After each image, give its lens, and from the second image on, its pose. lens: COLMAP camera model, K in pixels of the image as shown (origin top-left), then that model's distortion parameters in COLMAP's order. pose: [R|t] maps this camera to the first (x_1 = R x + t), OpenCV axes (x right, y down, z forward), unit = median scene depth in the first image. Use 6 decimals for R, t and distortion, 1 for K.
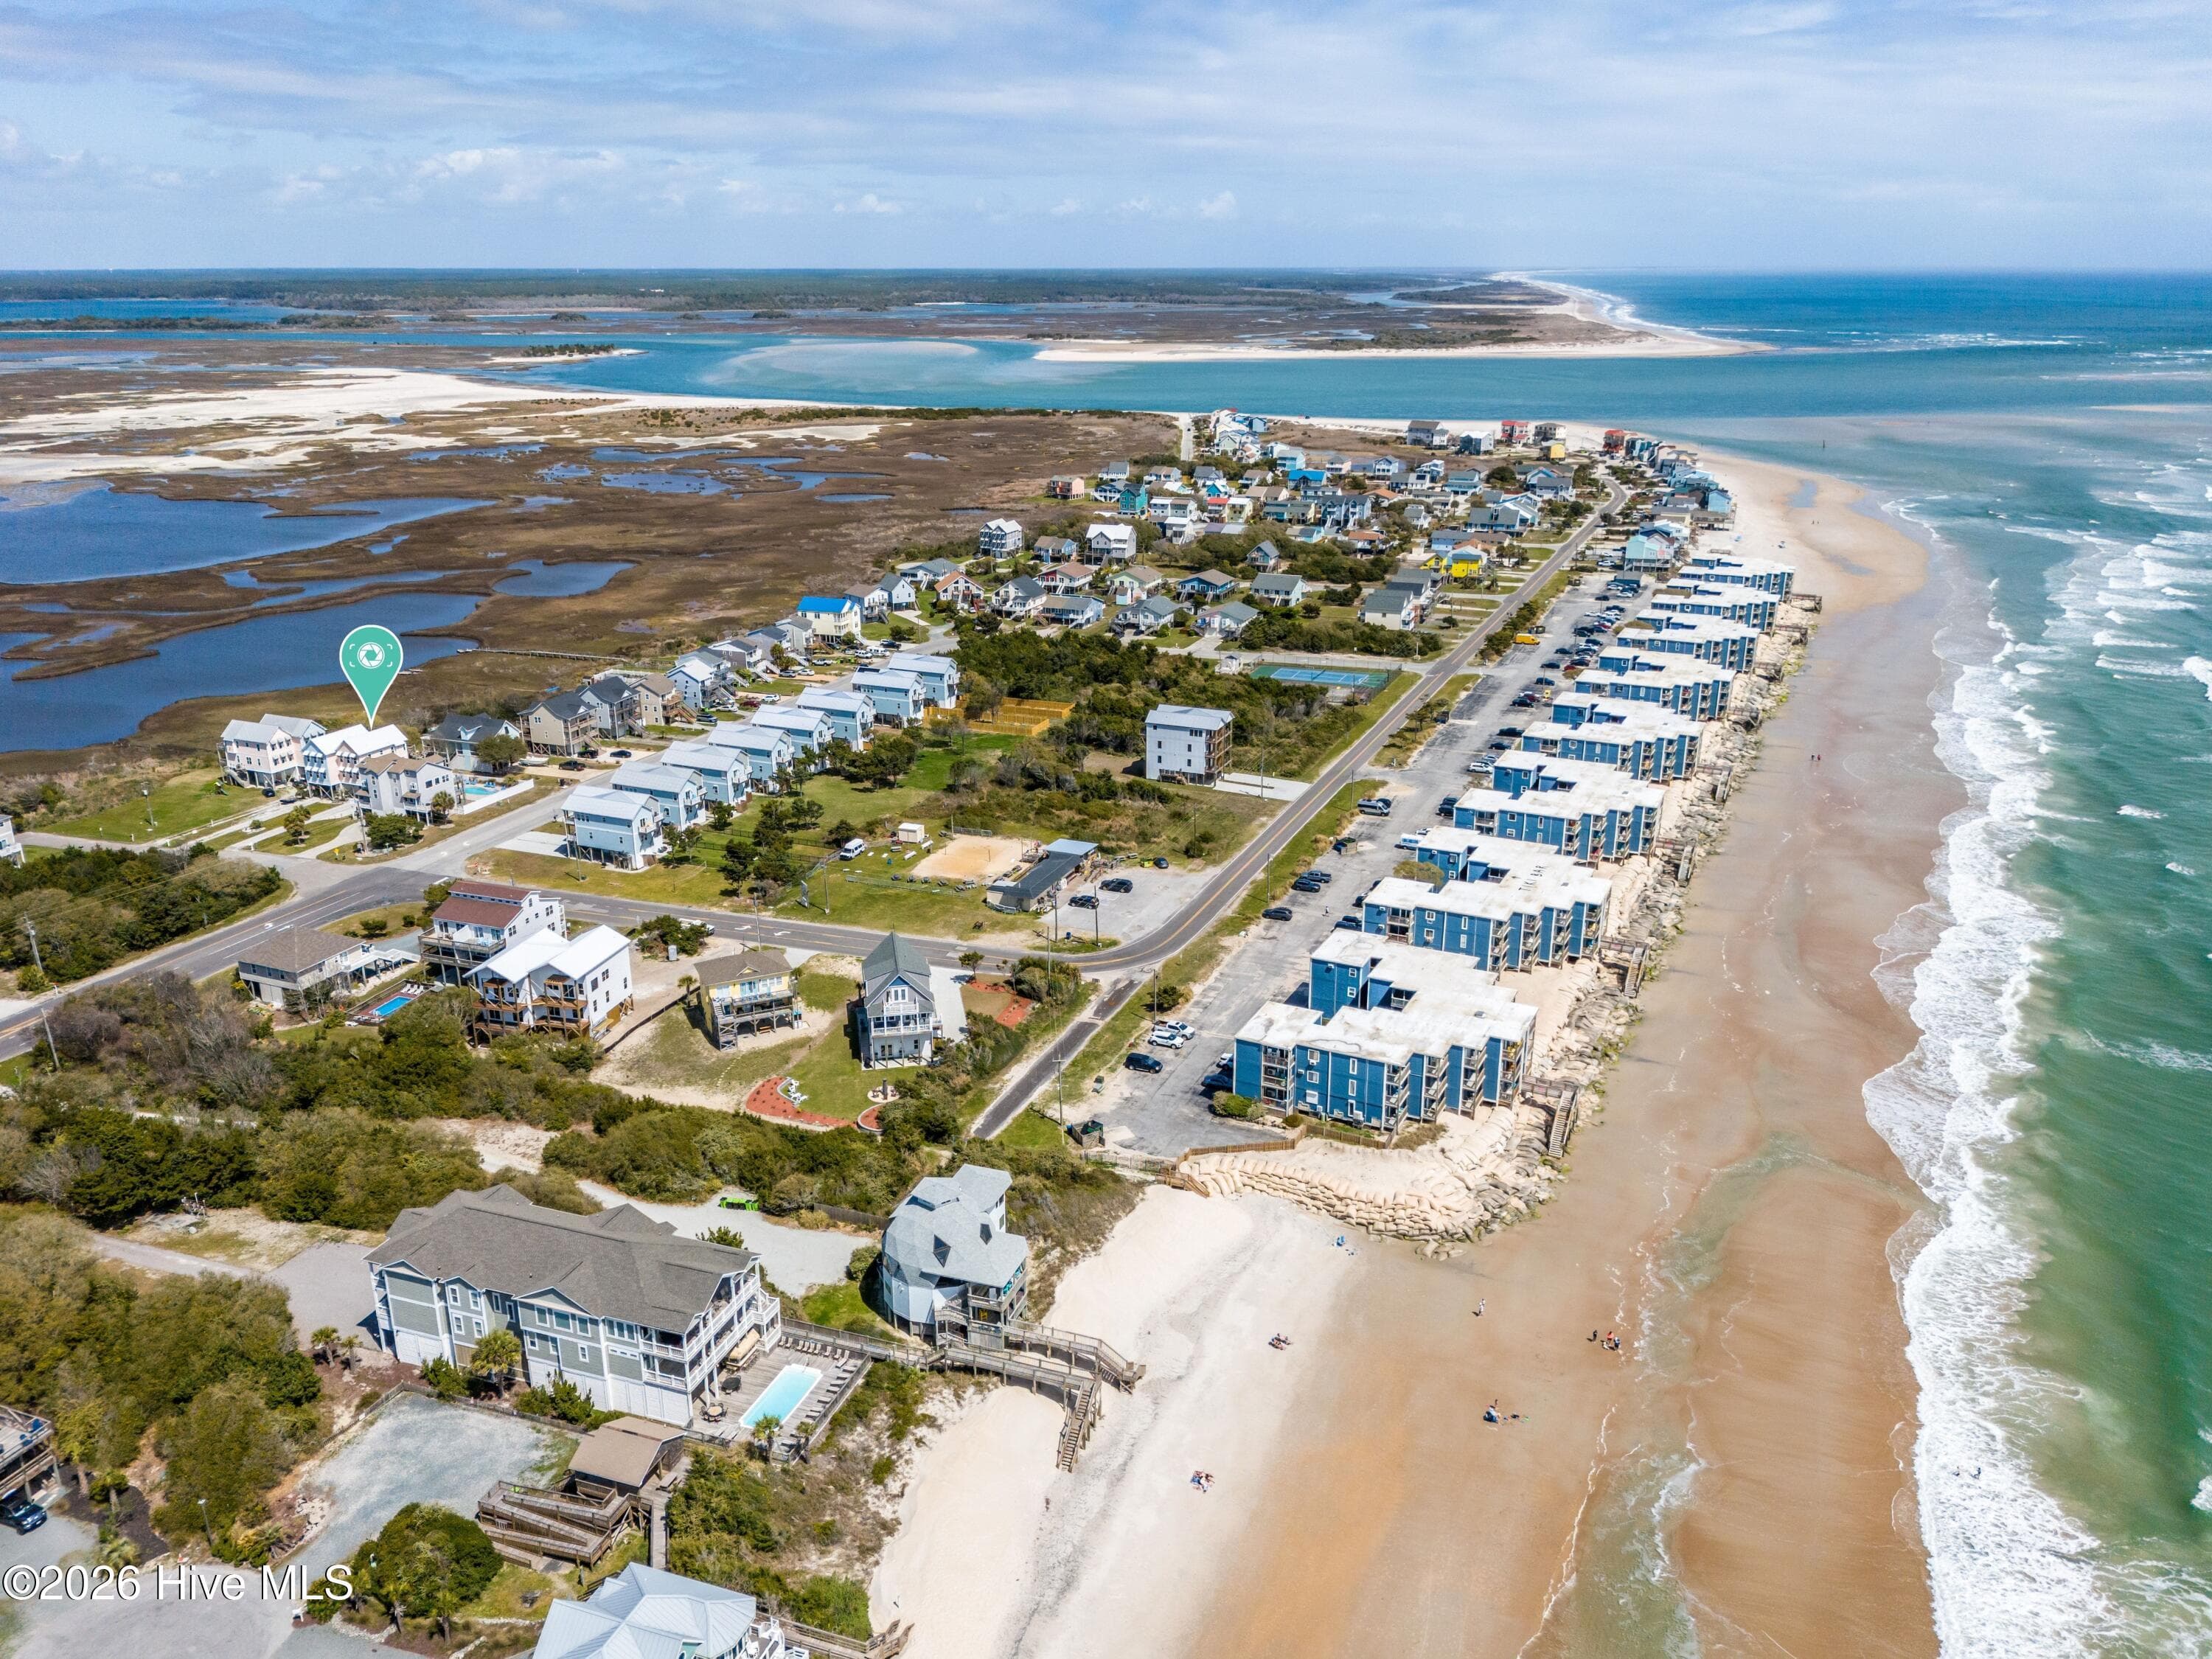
lens RADIAL K [[1645.2, 0, 1100.3], [0, 1645.2, 838.1], [0, 0, 1]] dist [0.061558, -0.077297]
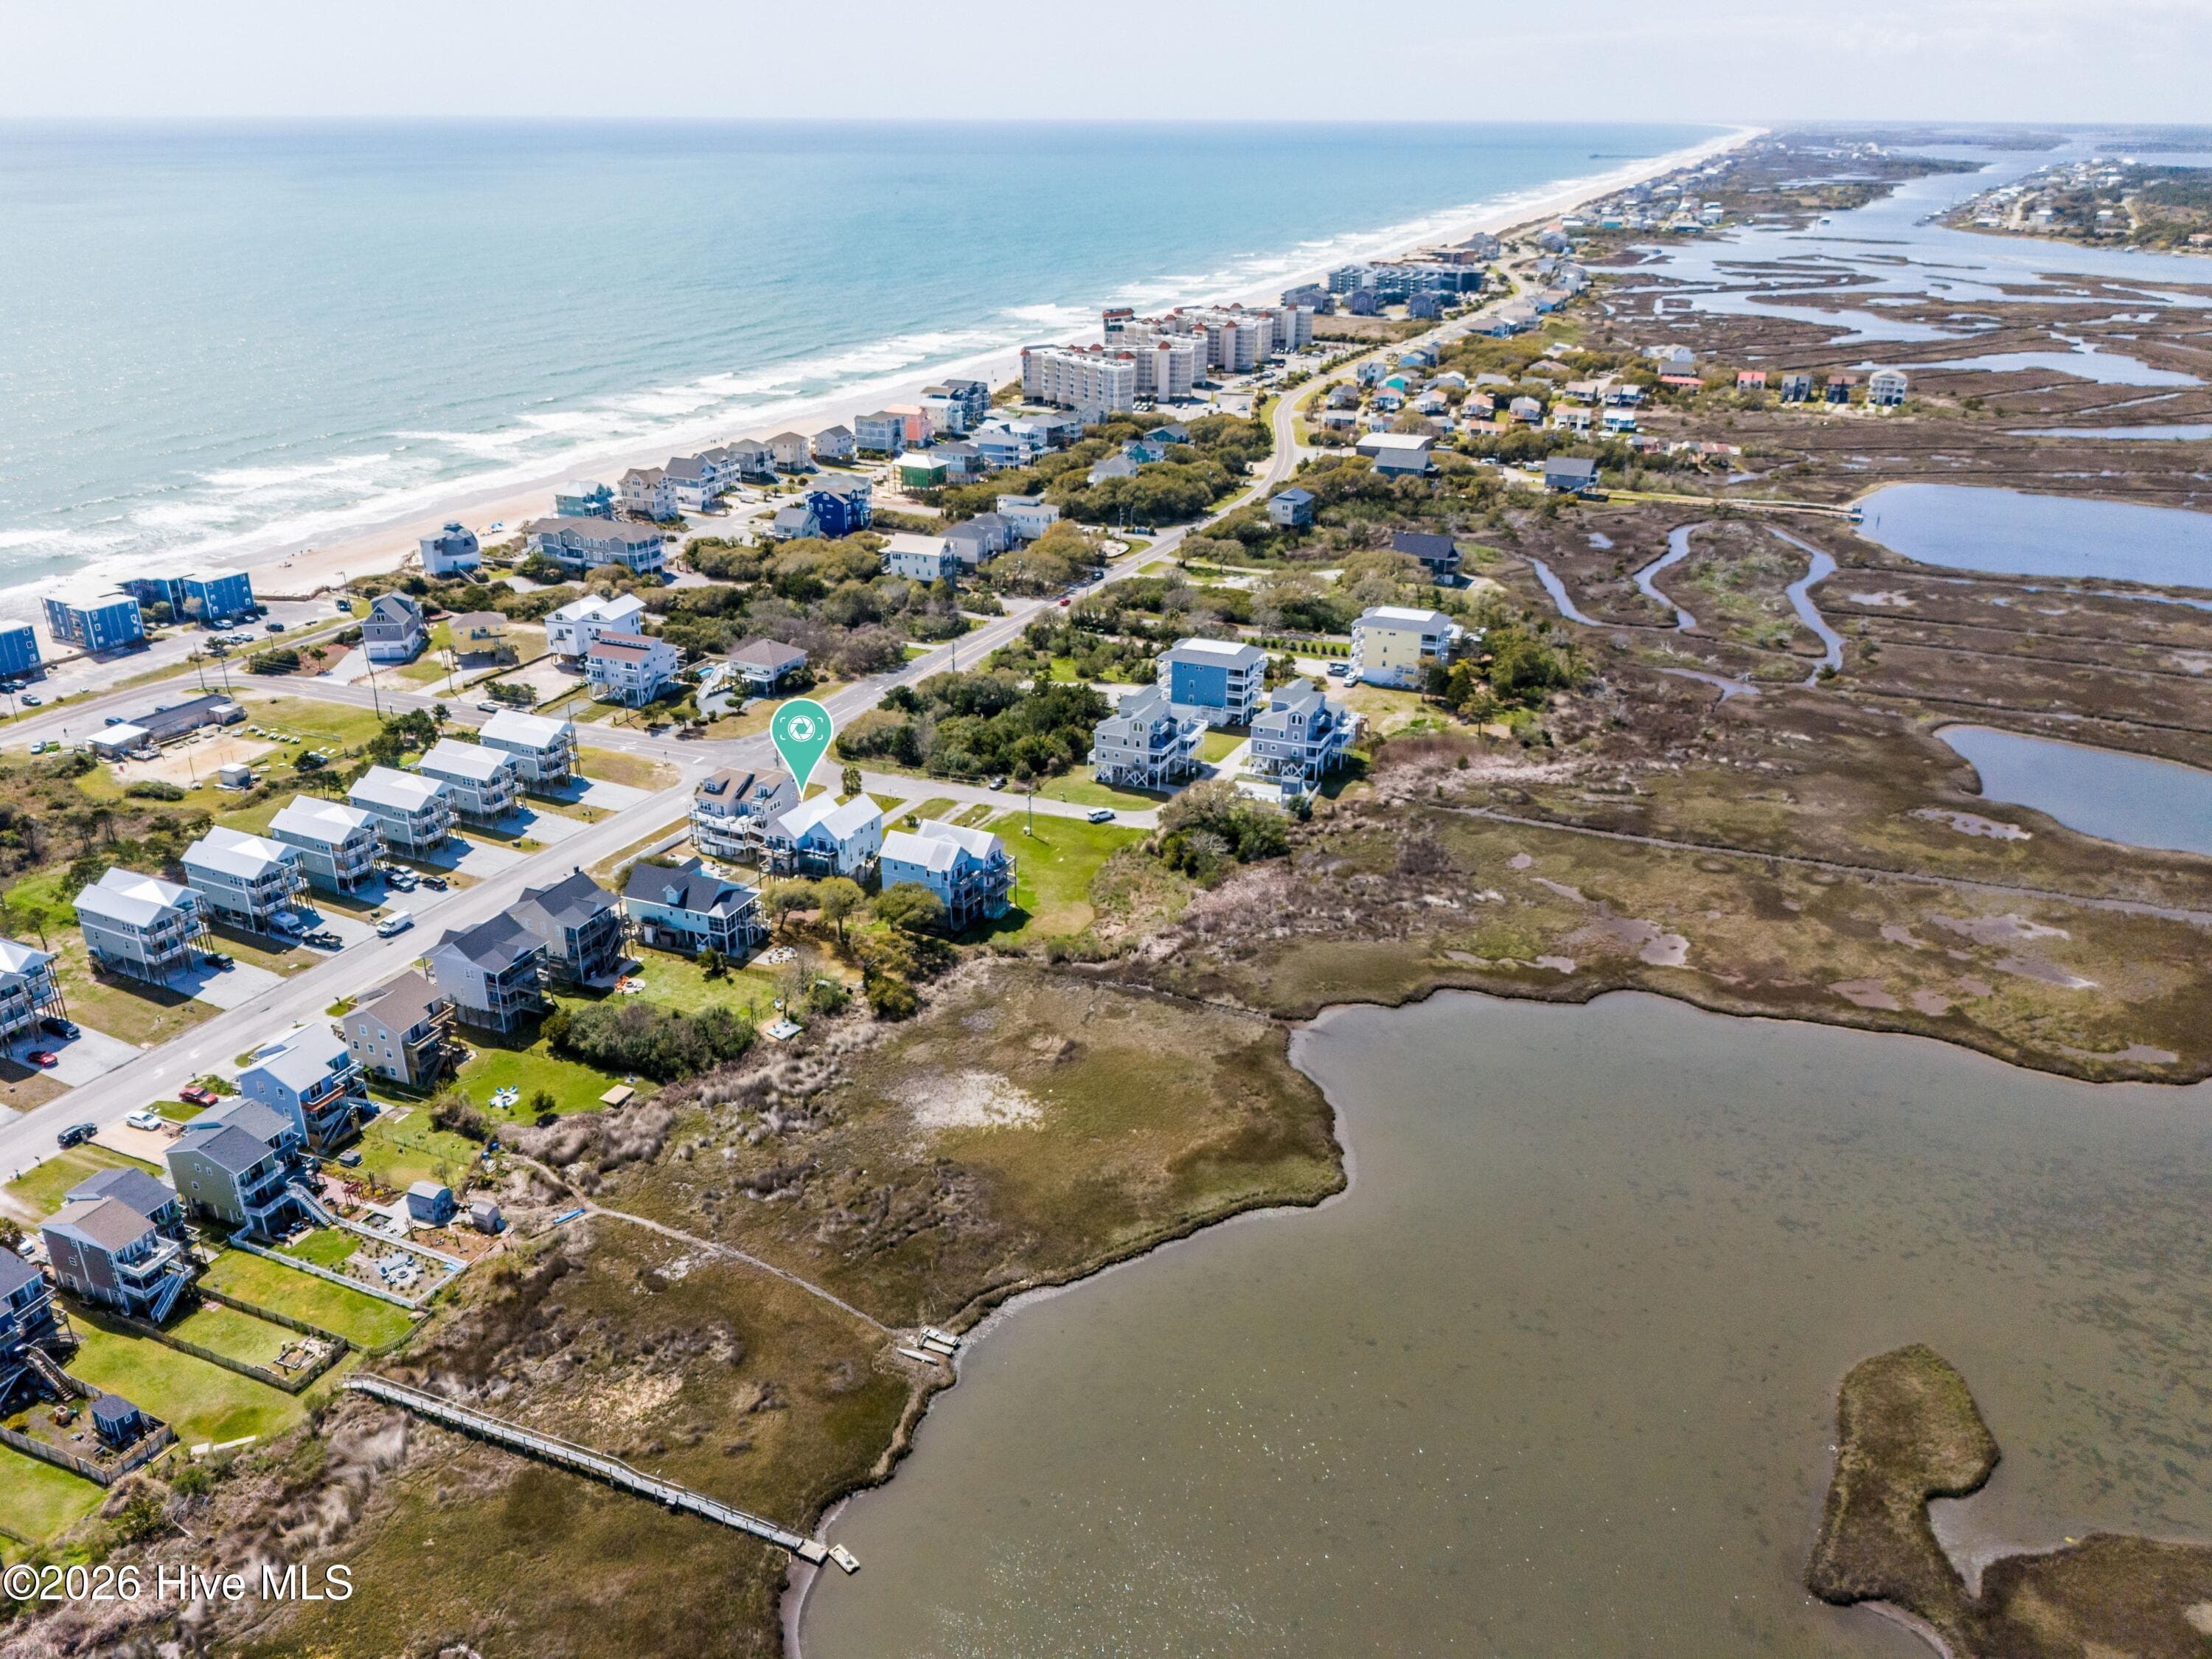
lens RADIAL K [[1645.2, 0, 1100.3], [0, 1645.2, 838.1], [0, 0, 1]] dist [0.061558, -0.077297]
pose [[-0.998572, -0.023649, 0.047902, -0.419324], [0.014947, 0.737186, 0.675524, -0.392430], [-0.051288, 0.675276, -0.735780, 1.067818]]
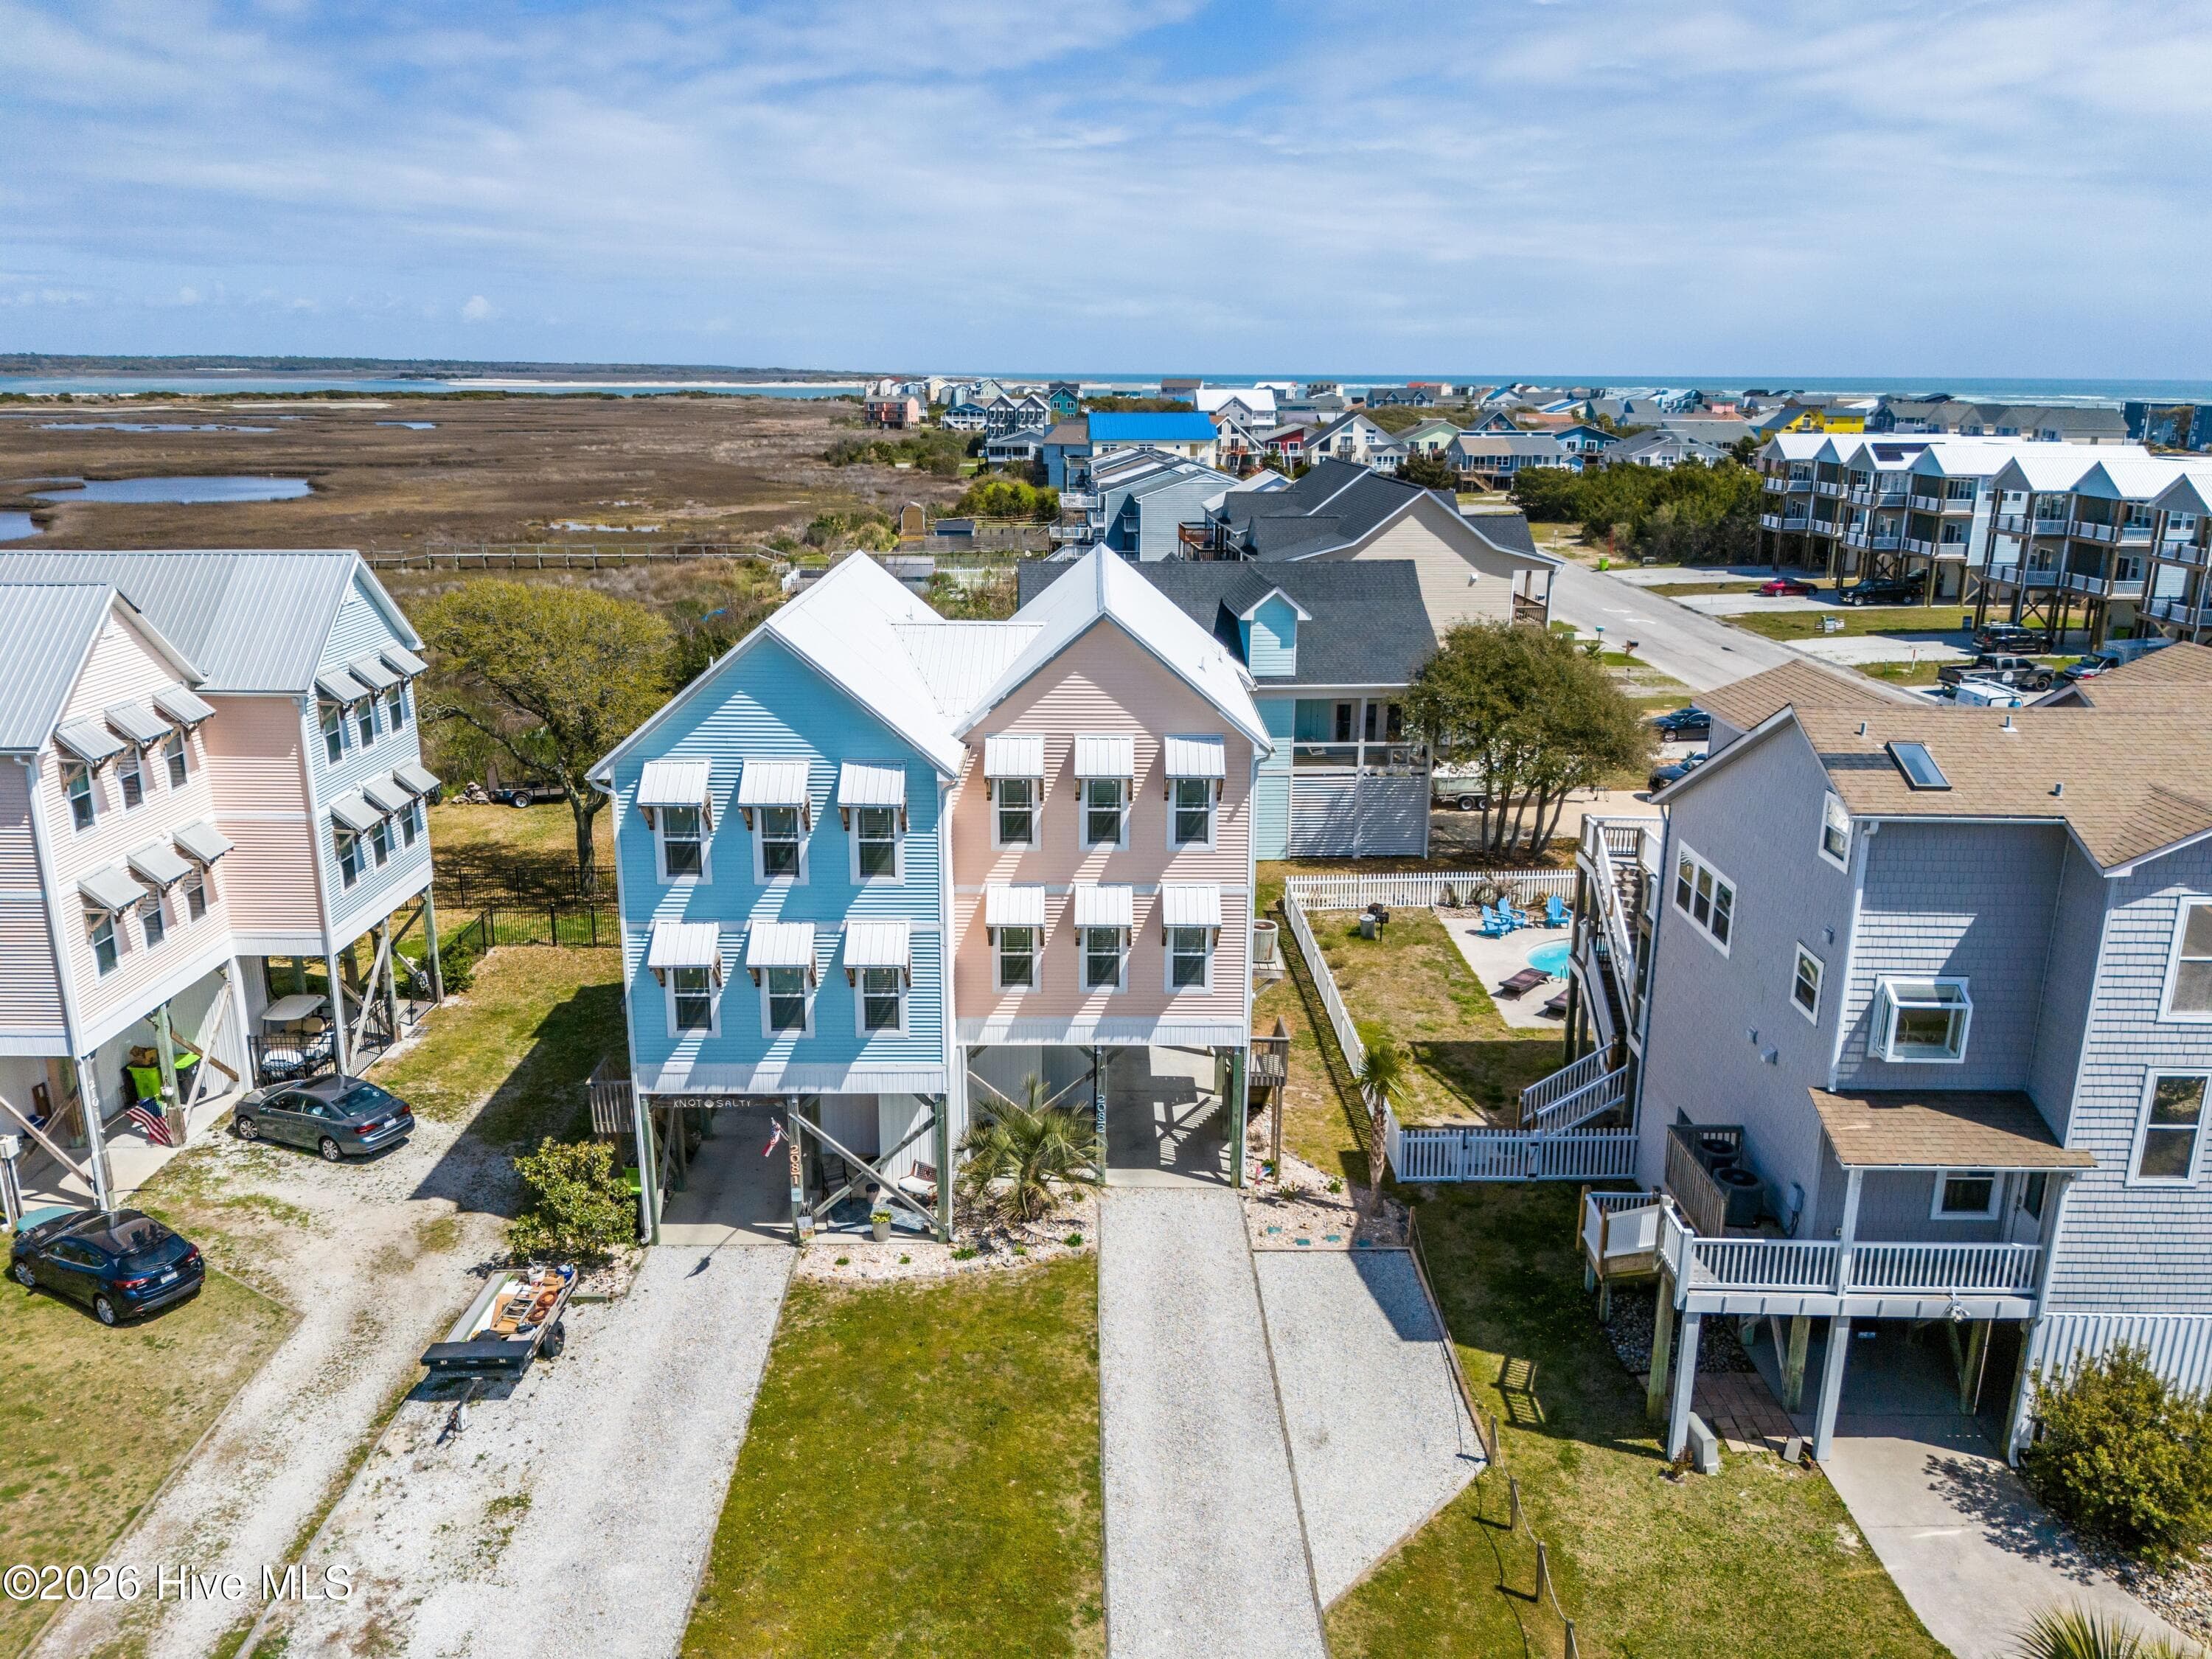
lens RADIAL K [[1645.2, 0, 1100.3], [0, 1645.2, 838.1], [0, 0, 1]] dist [0.061558, -0.077297]
pose [[0.915825, -0.099582, 0.389034, -0.328650], [0.120591, 0.992252, -0.029895, -0.028363], [-0.383043, 0.074293, 0.920738, 0.604968]]
